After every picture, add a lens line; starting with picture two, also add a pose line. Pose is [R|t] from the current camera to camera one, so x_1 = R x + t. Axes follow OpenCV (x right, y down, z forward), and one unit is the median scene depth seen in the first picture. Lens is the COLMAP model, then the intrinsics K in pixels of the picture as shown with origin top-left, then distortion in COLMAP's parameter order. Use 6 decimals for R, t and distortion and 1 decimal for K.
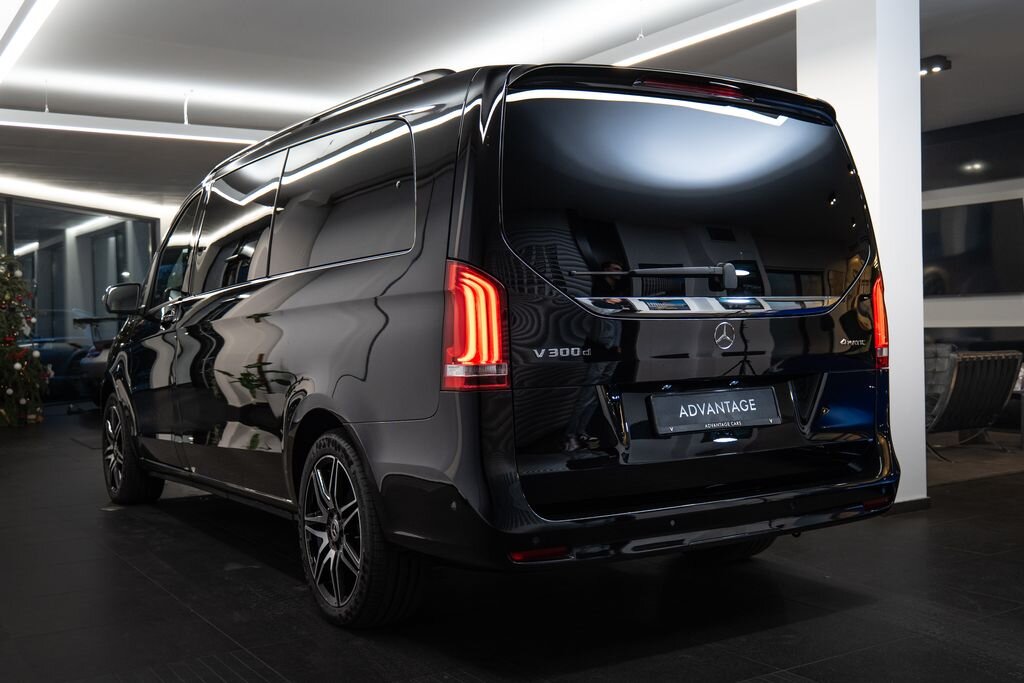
lens RADIAL K [[992.3, 0, 512.4], [0, 992.3, 355.7], [0, 0, 1]] dist [-0.074234, 0.009370]
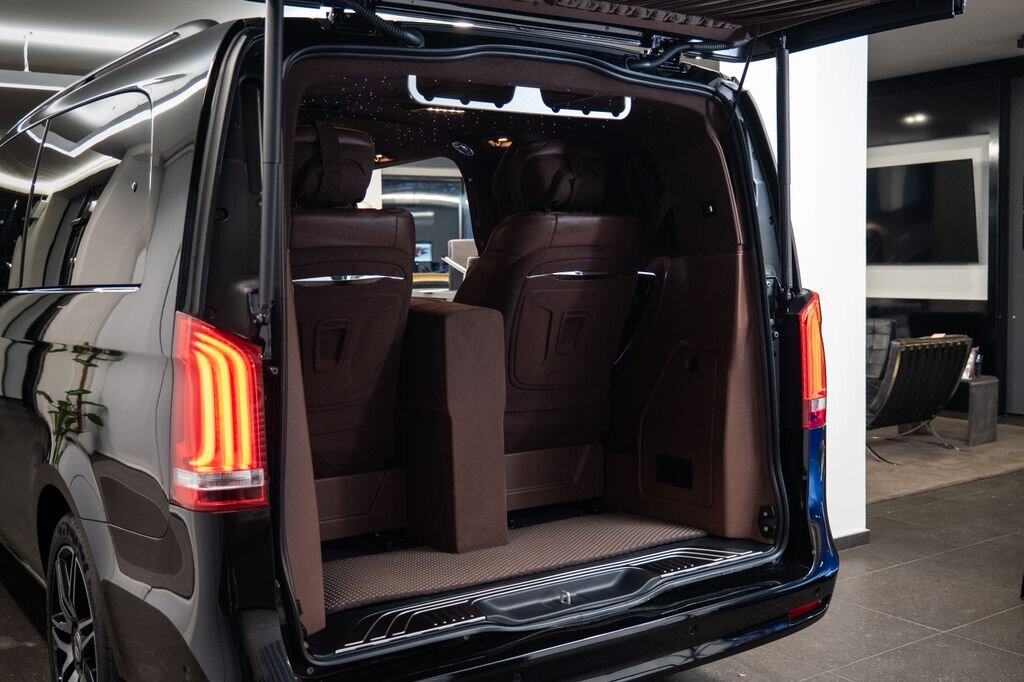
lens RADIAL K [[1084.5, 0, 512.0], [0, 1084.5, 341.0], [0, 0, 1]] dist [-0.145972, -0.008557]
pose [[0.996802, 0.008833, 0.079426, 0.083493], [-0.011453, 0.999403, 0.032597, -0.084686], [-0.079091, -0.033402, 0.996308, 0.218609]]
